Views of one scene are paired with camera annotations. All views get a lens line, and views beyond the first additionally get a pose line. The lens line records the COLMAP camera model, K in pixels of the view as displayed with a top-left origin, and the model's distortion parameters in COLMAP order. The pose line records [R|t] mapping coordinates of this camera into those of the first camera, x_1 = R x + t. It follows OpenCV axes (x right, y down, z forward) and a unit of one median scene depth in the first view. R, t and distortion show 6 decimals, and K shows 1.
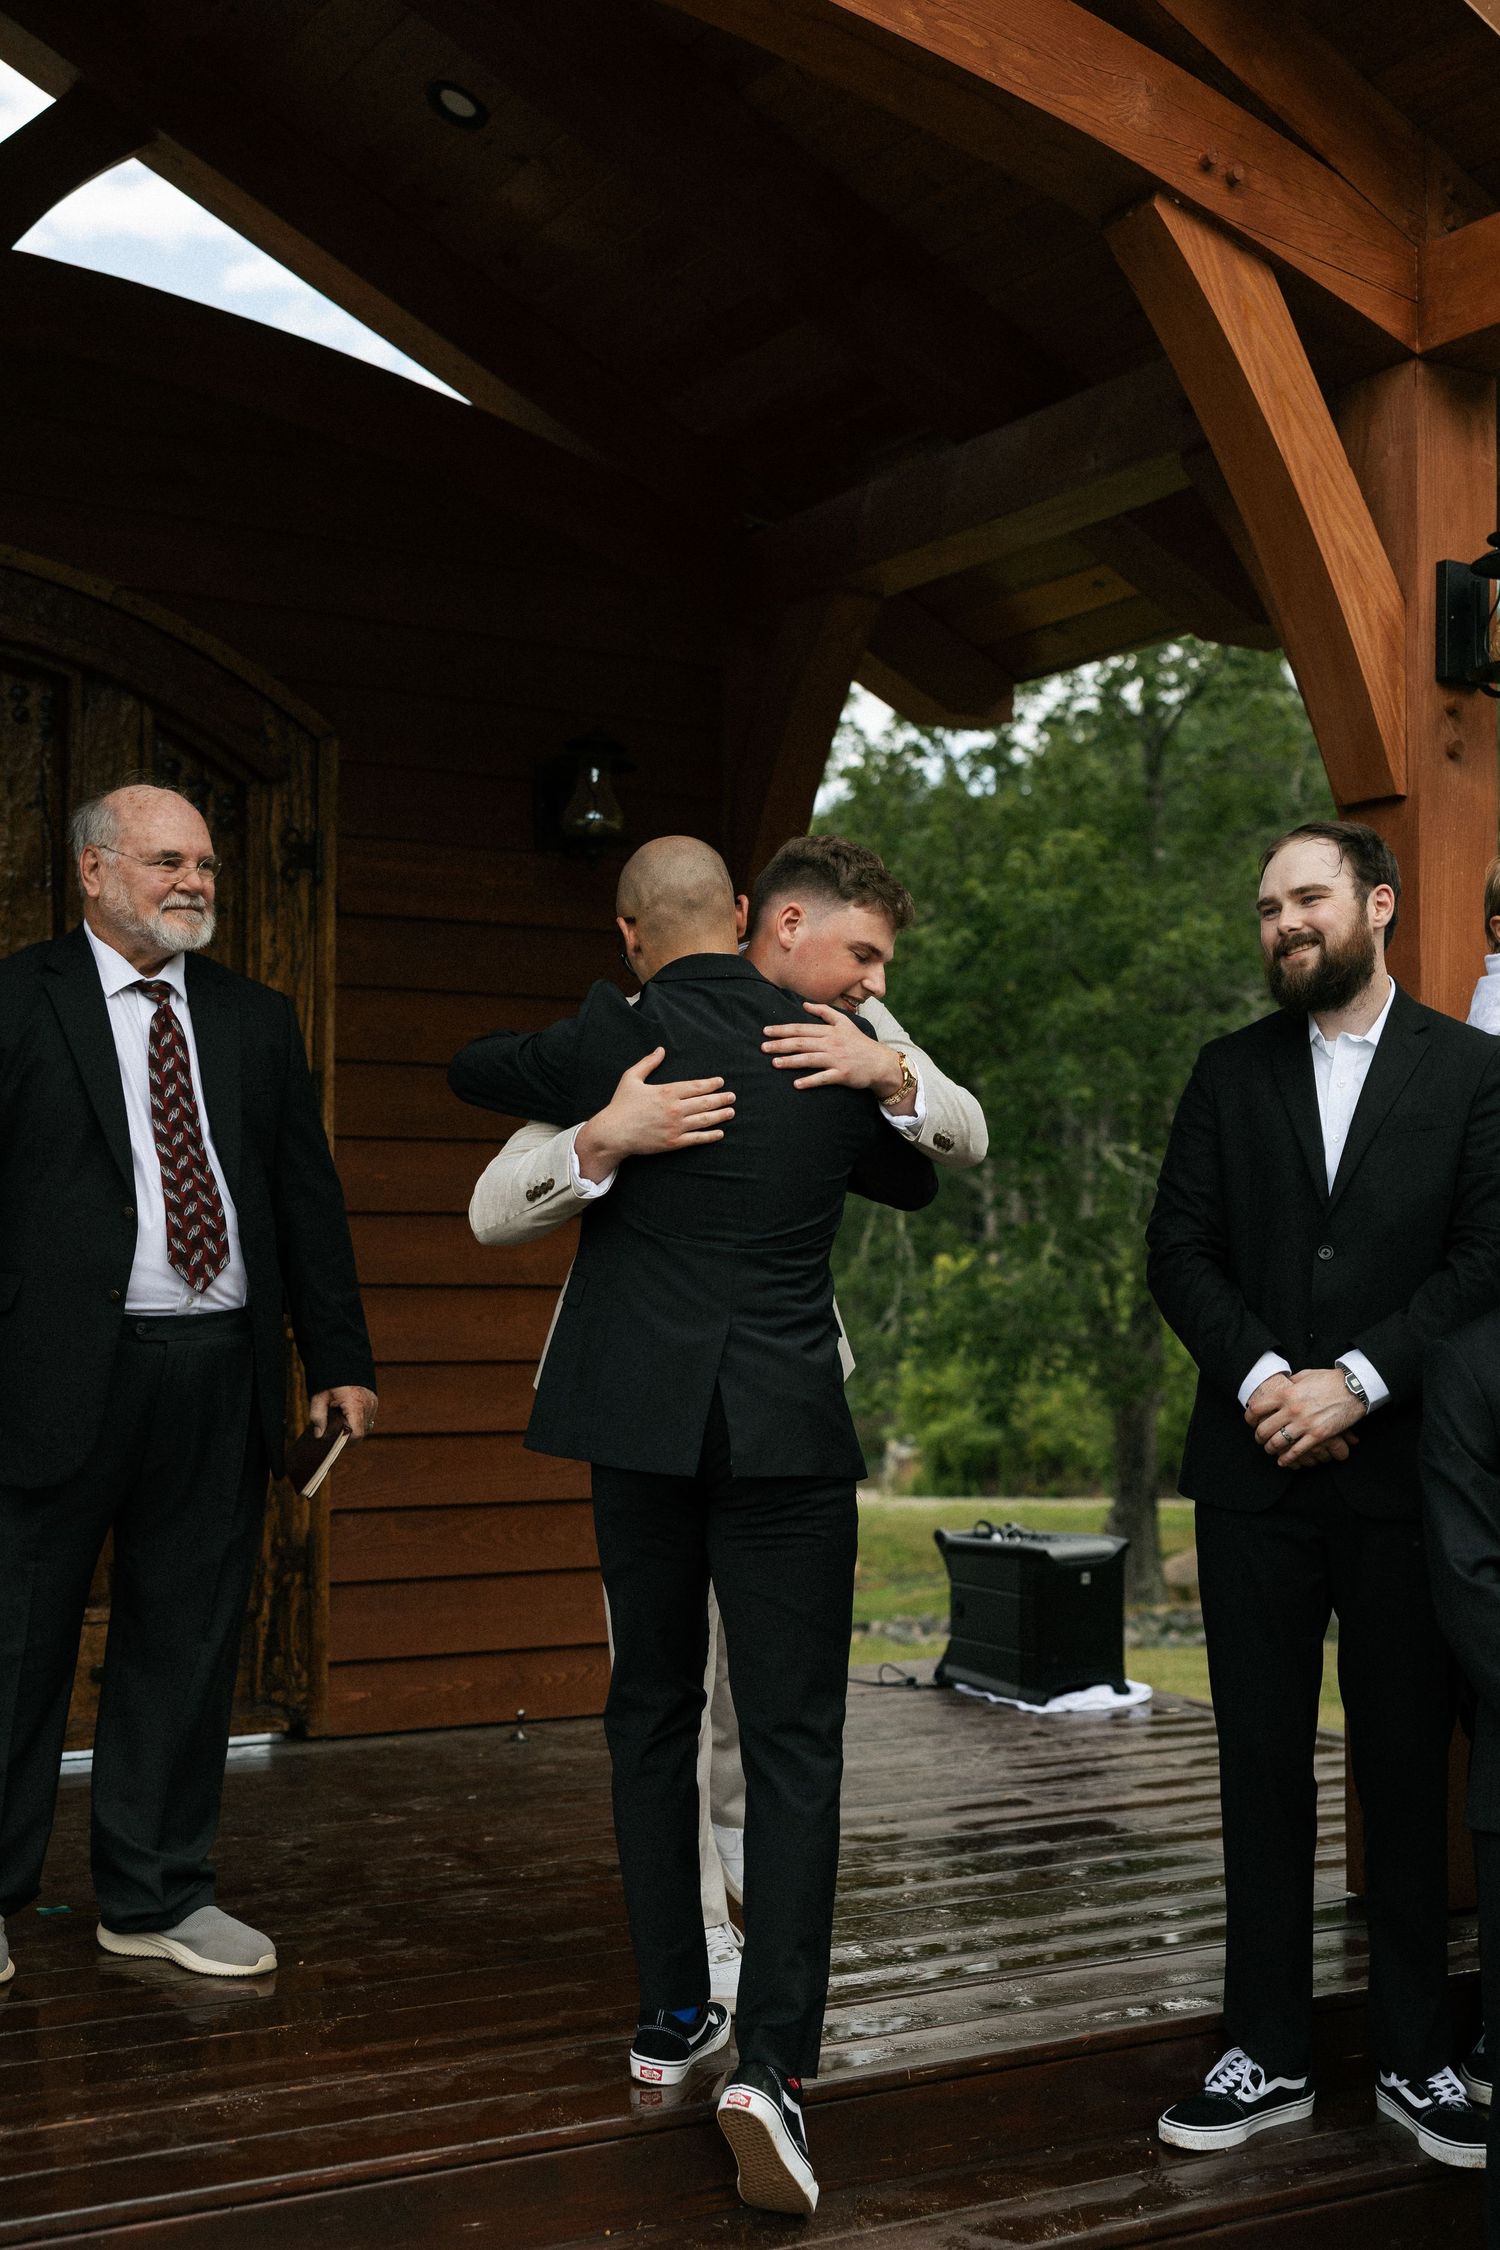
lens RADIAL K [[2735.3, 0, 738.7], [0, 2735.3, 1129.5], [0, 0, 1]] dist [-0.010775, 0.000000]
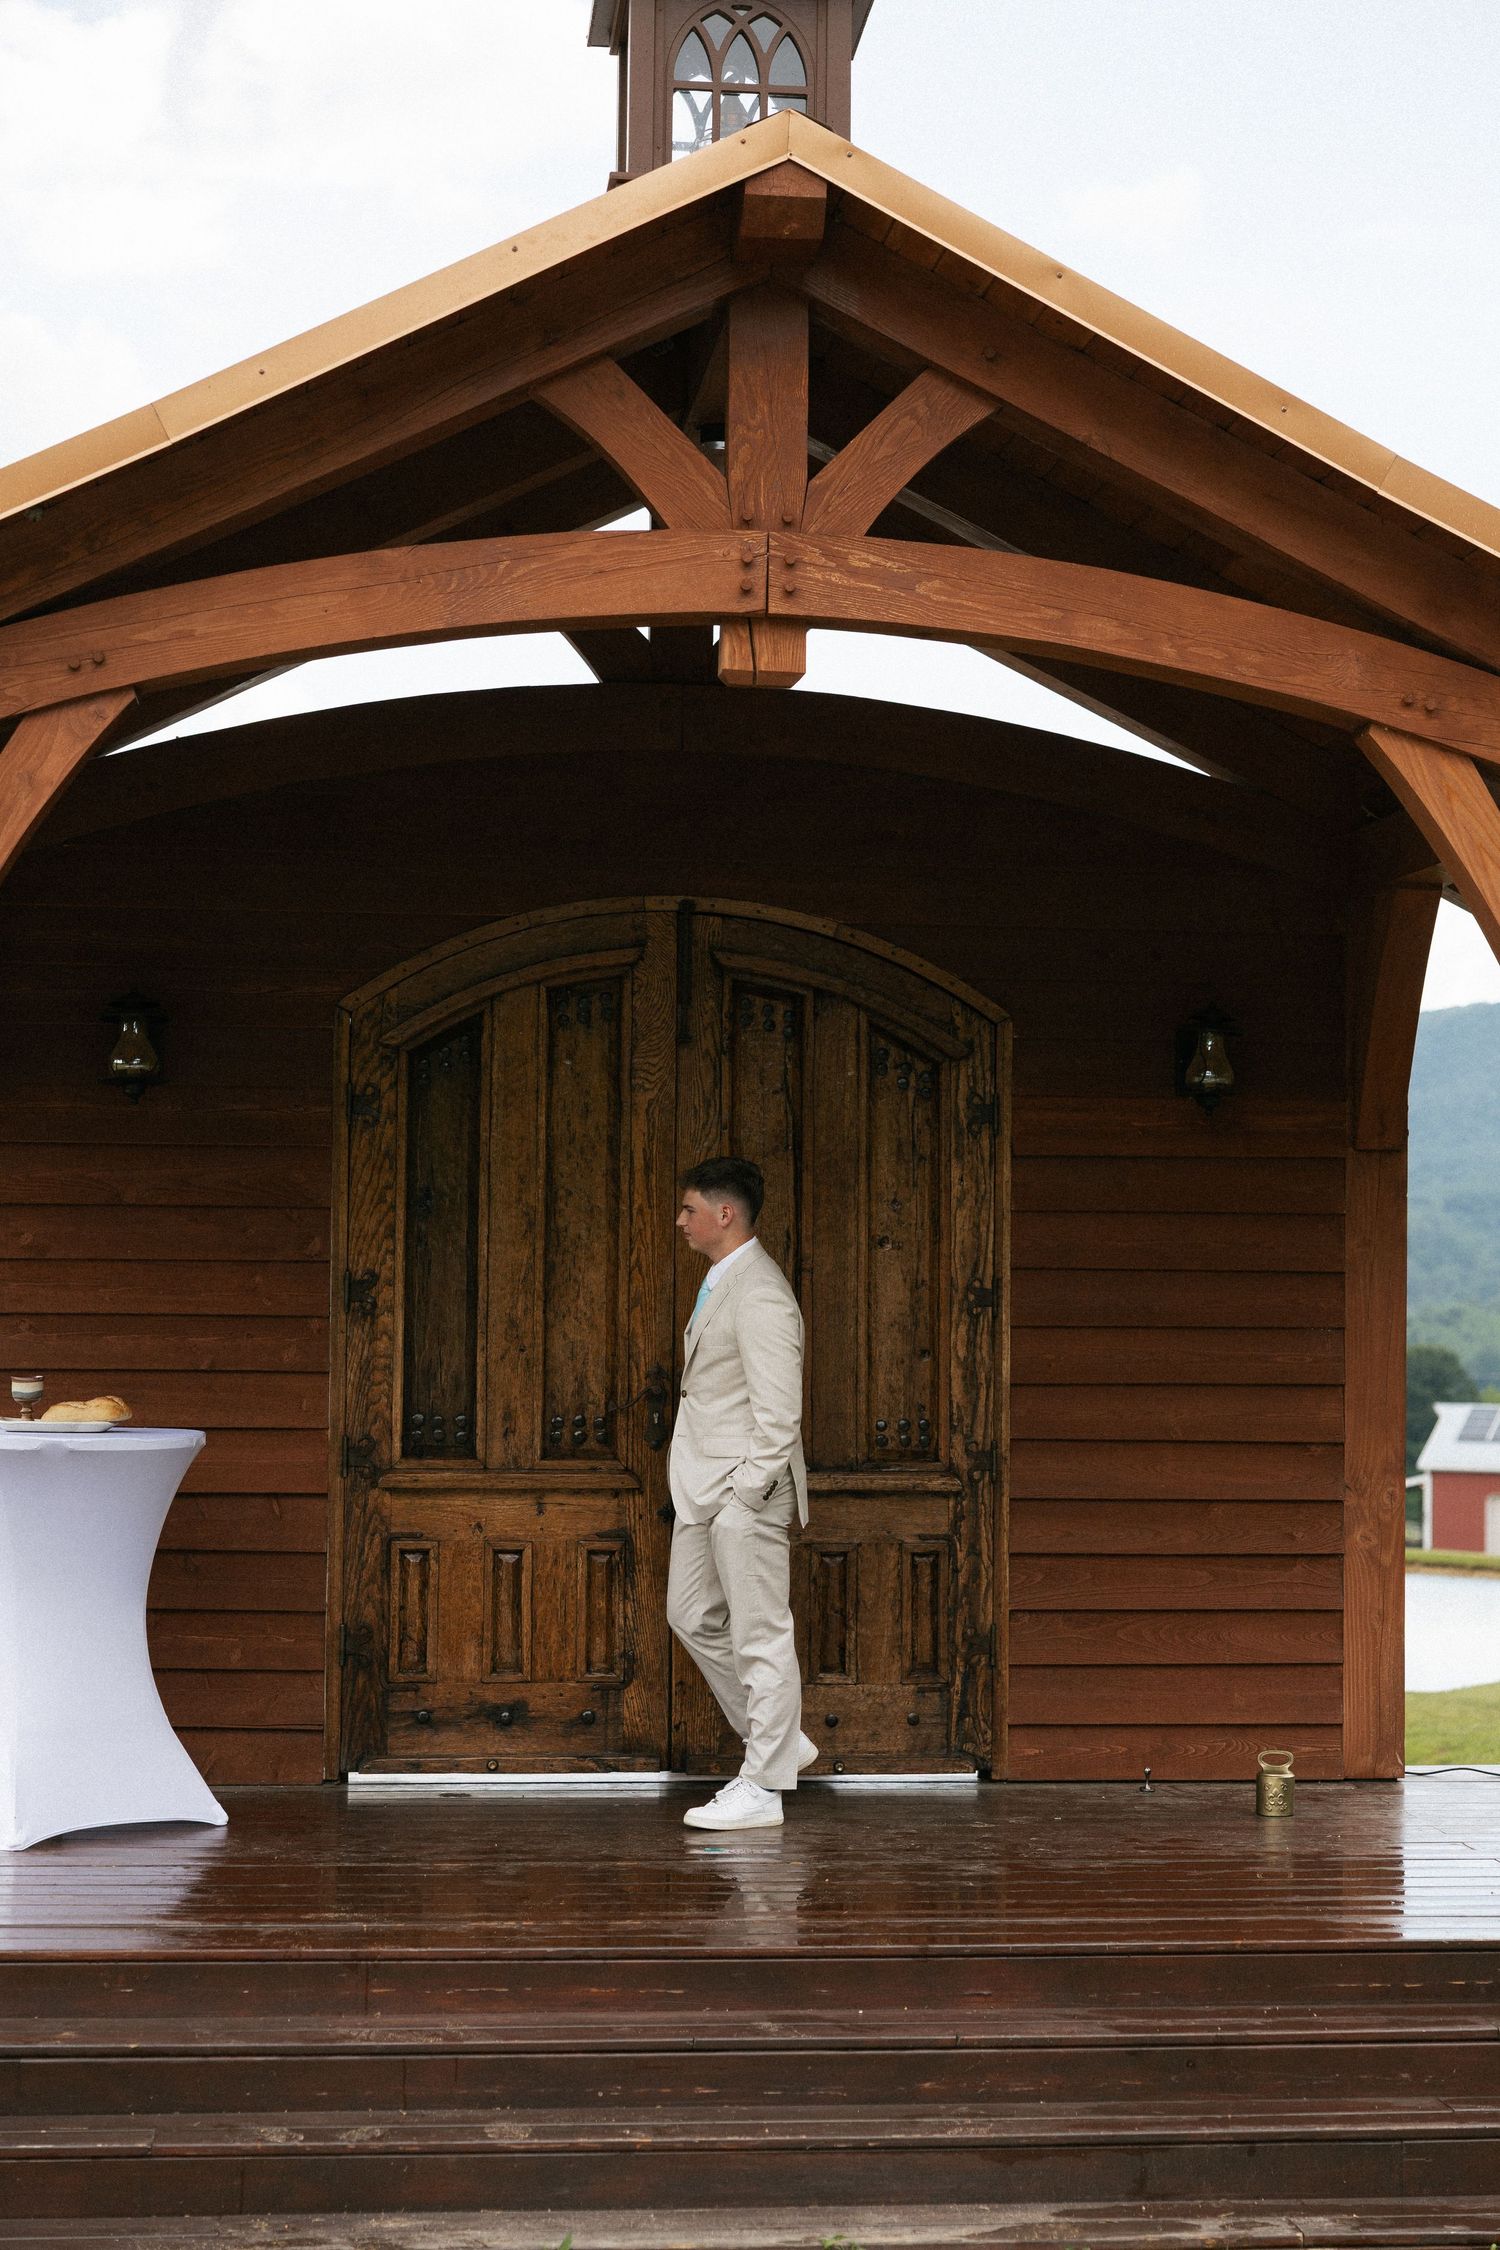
lens RADIAL K [[3759.2, 0, 809.8], [0, 3759.2, 1169.0], [0, 0, 1]] dist [0.024415, 0.000000]
pose [[0.915104, -0.009537, -0.403104, 0.500407], [0.016506, 0.999768, 0.013819, -0.101188], [0.402879, -0.019300, 0.915050, -0.703073]]
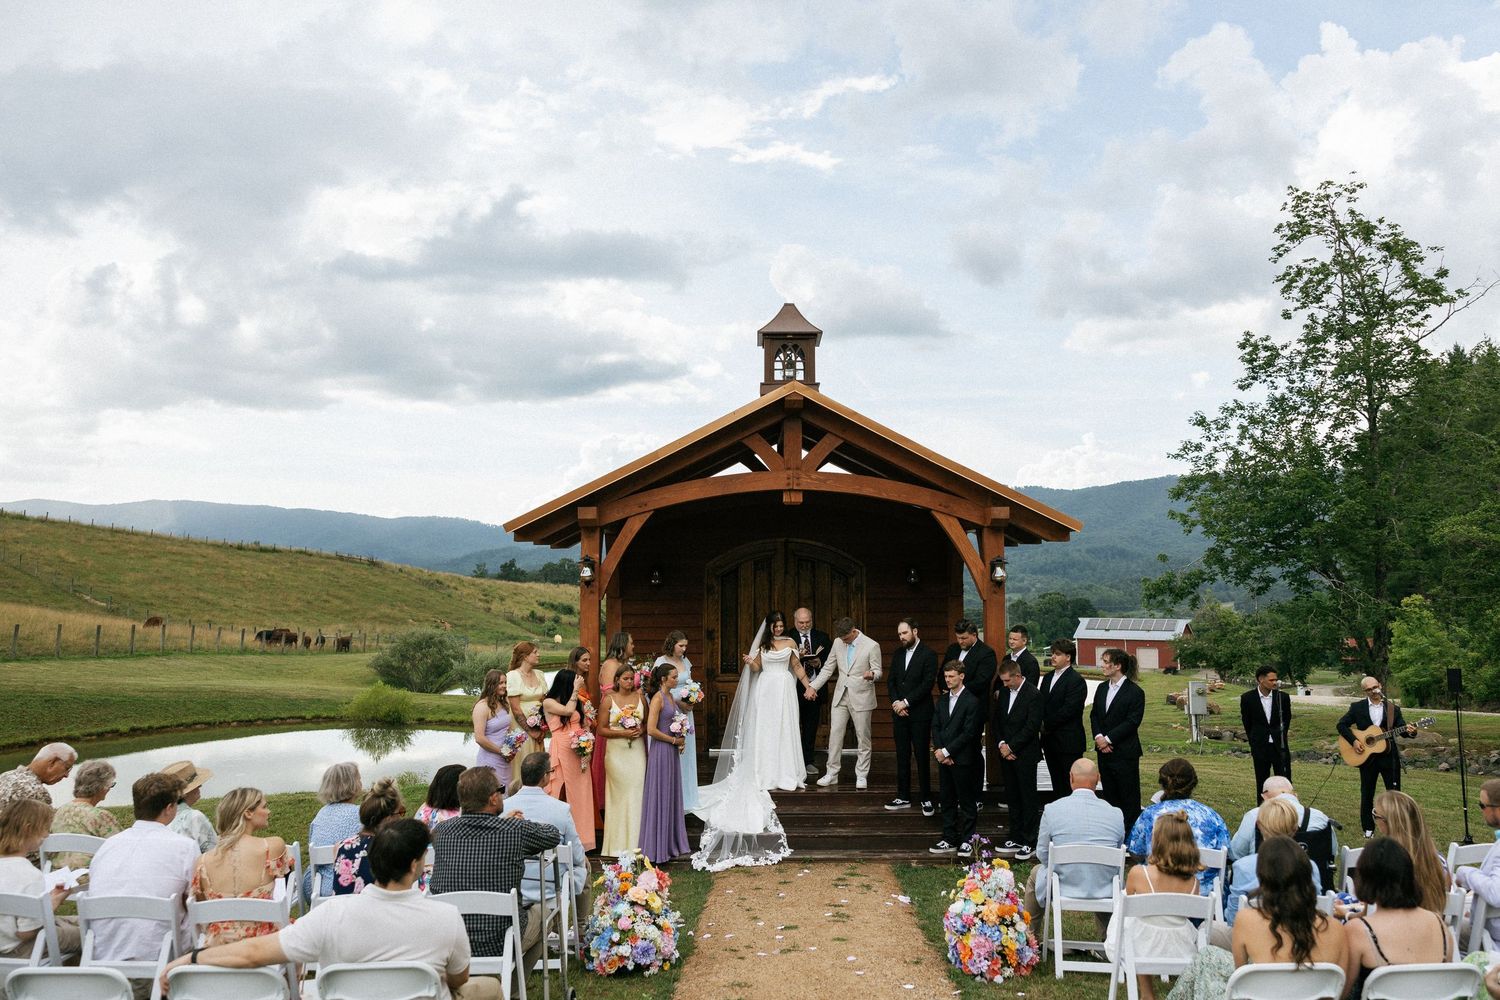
lens RADIAL K [[1168.7, 0, 768.0], [0, 1168.7, 481.8], [0, 0, 1]] dist [0.002243, 0.003647]
pose [[0.870898, -0.049306, -0.488984, 0.848796], [0.033246, 0.998586, -0.041479, -0.225763], [0.490338, 0.019867, 0.871306, -1.151010]]
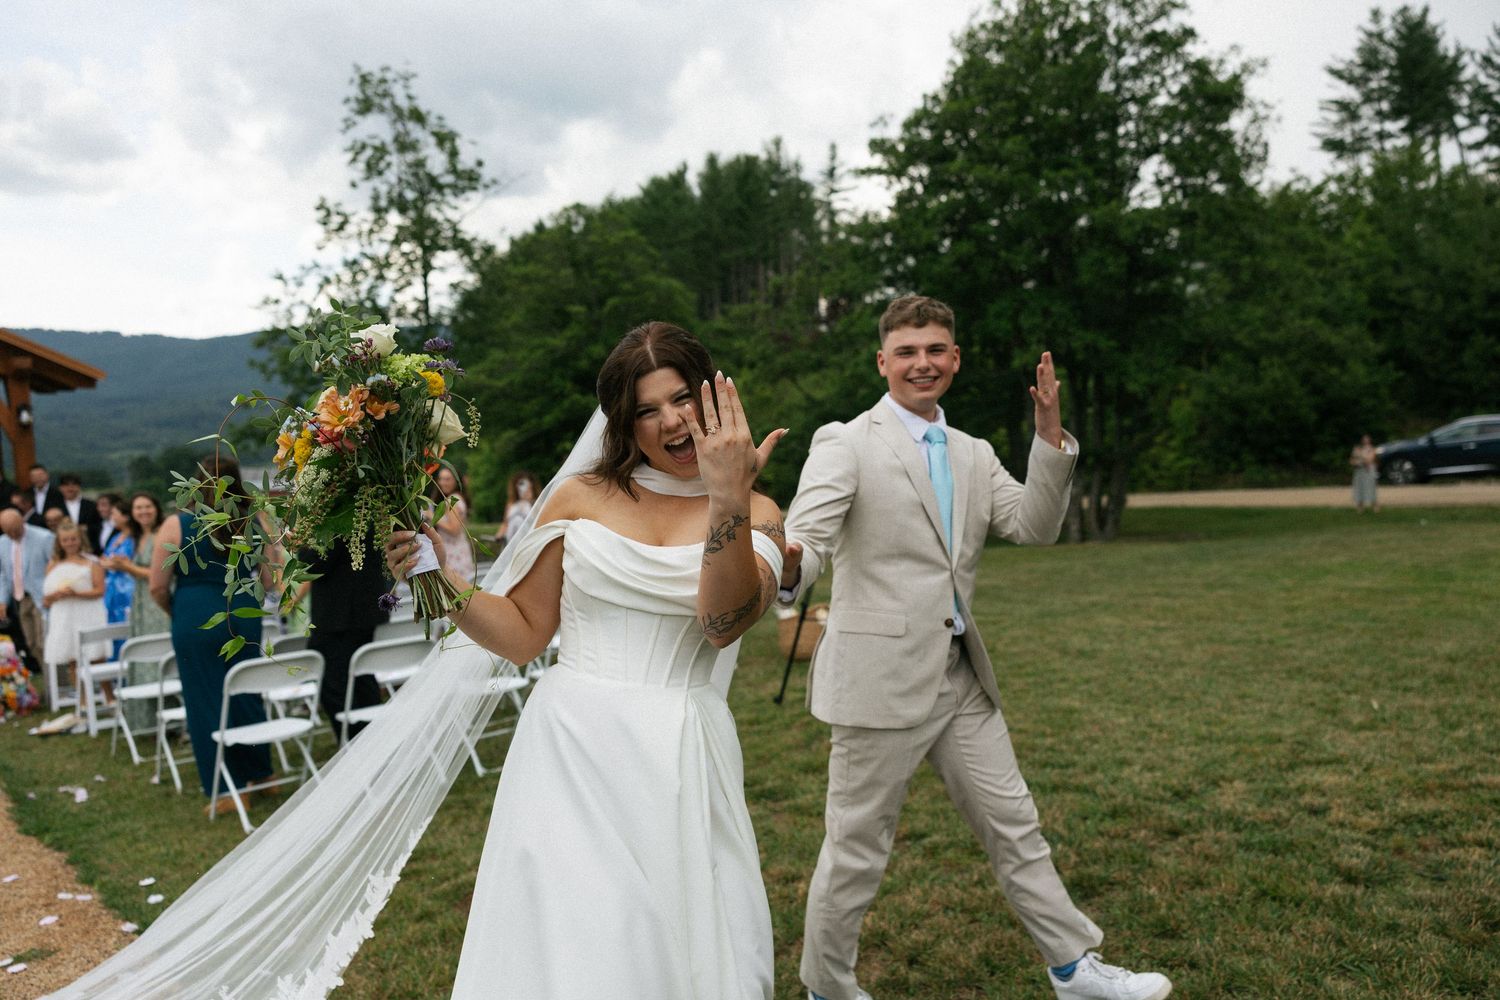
lens RADIAL K [[1168.7, 0, 734.7], [0, 1168.7, 520.0], [0, 0, 1]] dist [0.002243, 0.003647]
pose [[0.986006, -0.048509, 0.159496, 1.169236], [0.026215, 0.989943, 0.139017, -0.220586], [-0.164636, -0.132890, 0.977361, -1.634822]]
